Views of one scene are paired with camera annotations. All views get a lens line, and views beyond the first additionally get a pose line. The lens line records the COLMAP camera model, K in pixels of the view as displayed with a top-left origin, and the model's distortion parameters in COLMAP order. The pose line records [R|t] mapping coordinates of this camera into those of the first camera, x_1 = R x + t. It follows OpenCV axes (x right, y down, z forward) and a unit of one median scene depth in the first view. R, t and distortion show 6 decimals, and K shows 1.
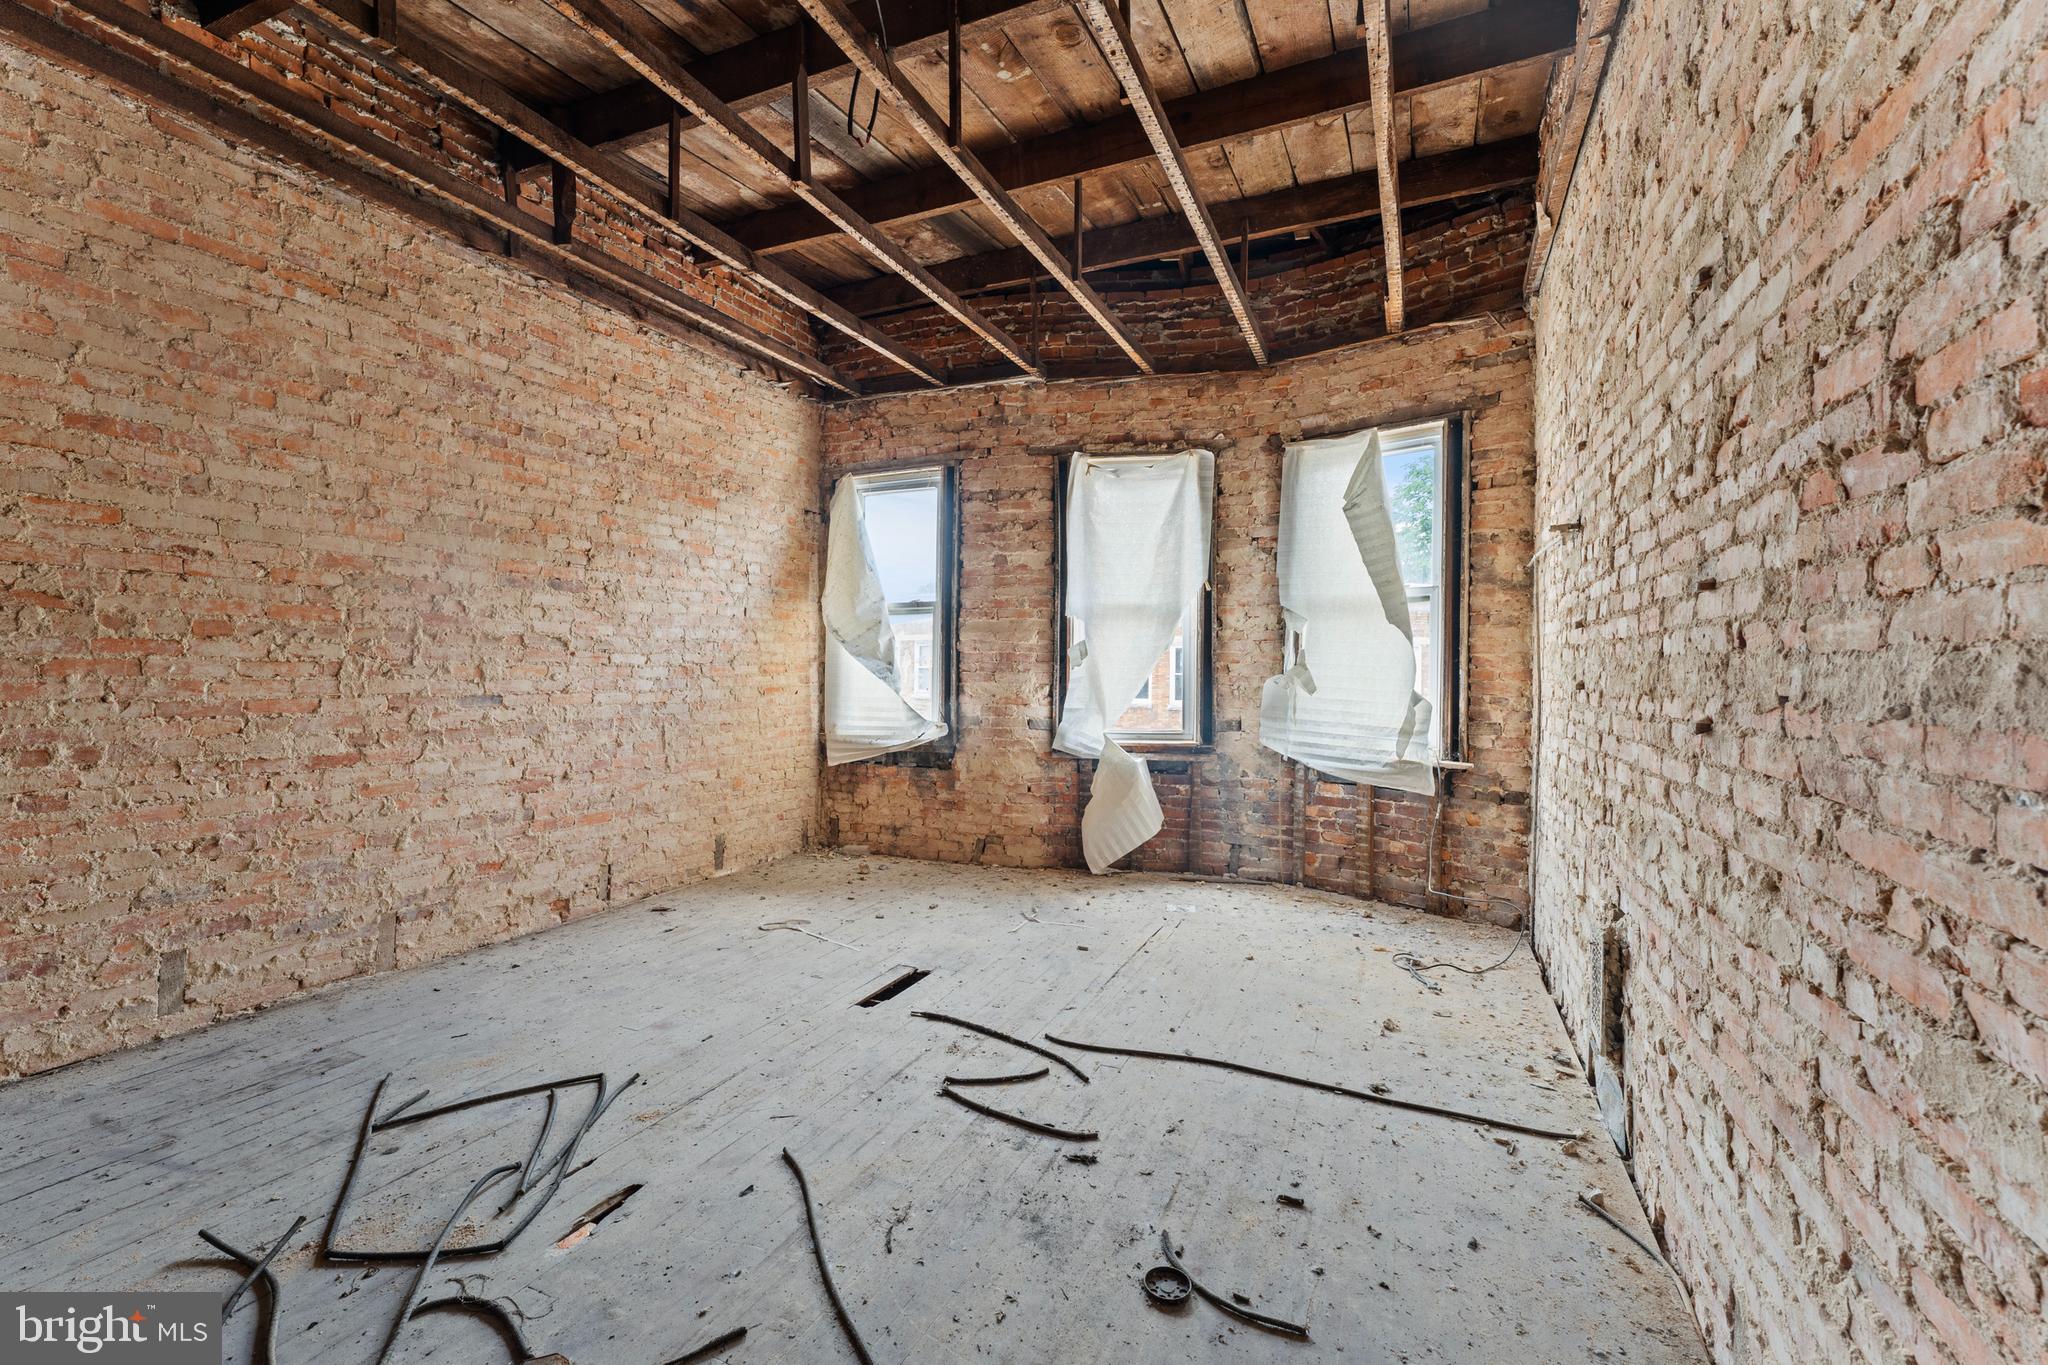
lens RADIAL K [[831.4, 0, 1035.6], [0, 831.4, 680.4], [0, 0, 1]] dist [0.001775, -0.000016]
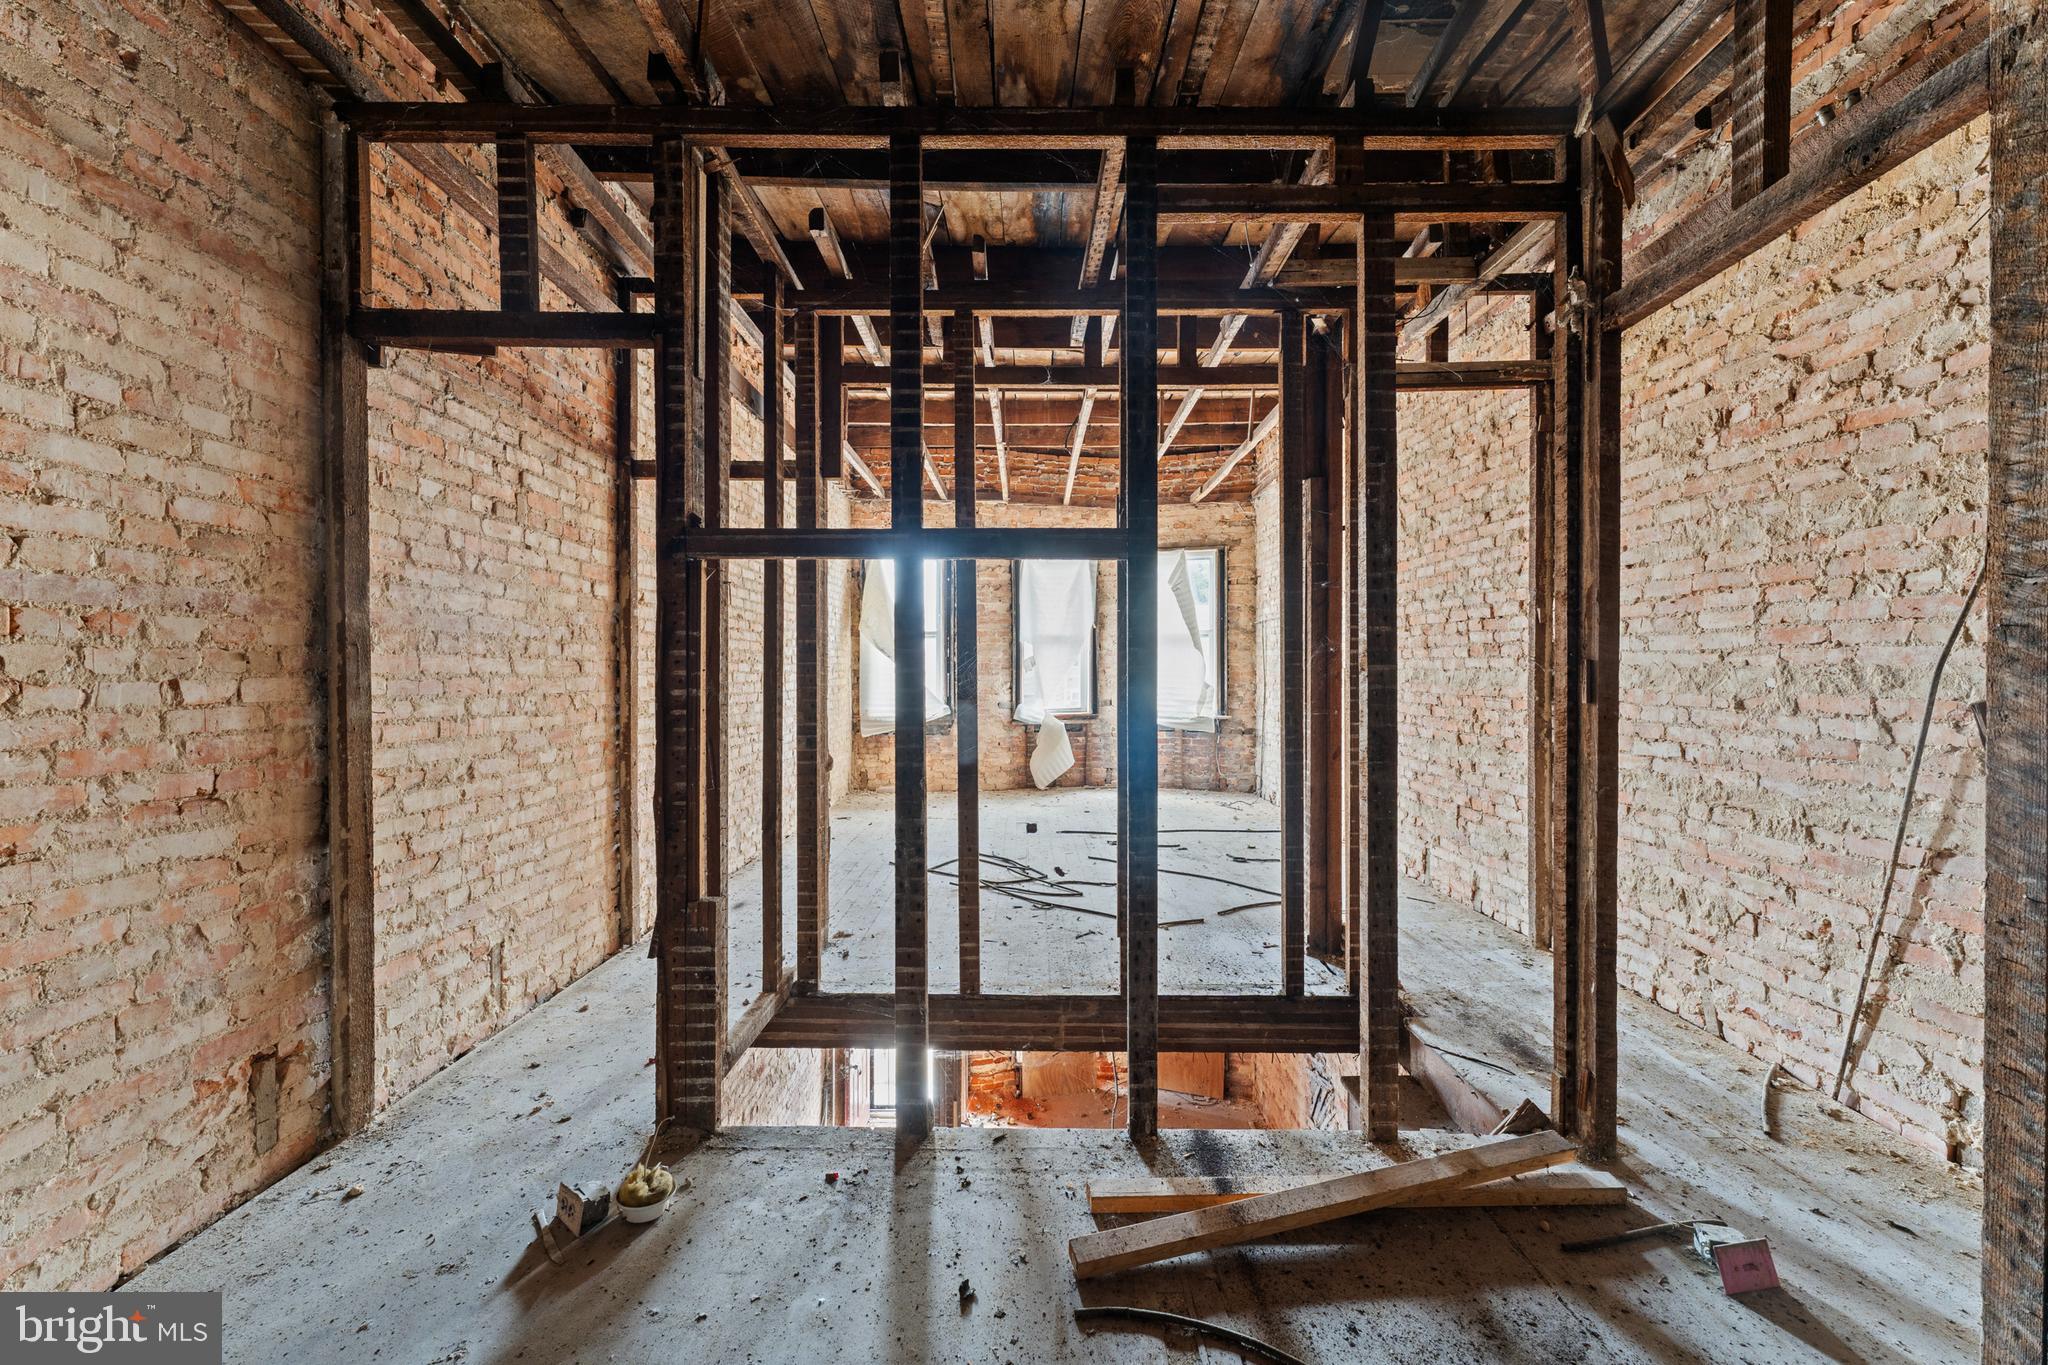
lens RADIAL K [[841.7, 0, 1033.8], [0, 841.7, 687.9], [0, 0, 1]] dist [0.002234, -0.000033]
pose [[0.910511, -0.019068, 0.413046, -0.764023], [0.014384, 0.999792, 0.014446, -0.008132], [-0.413235, -0.007212, 0.910596, -0.689426]]
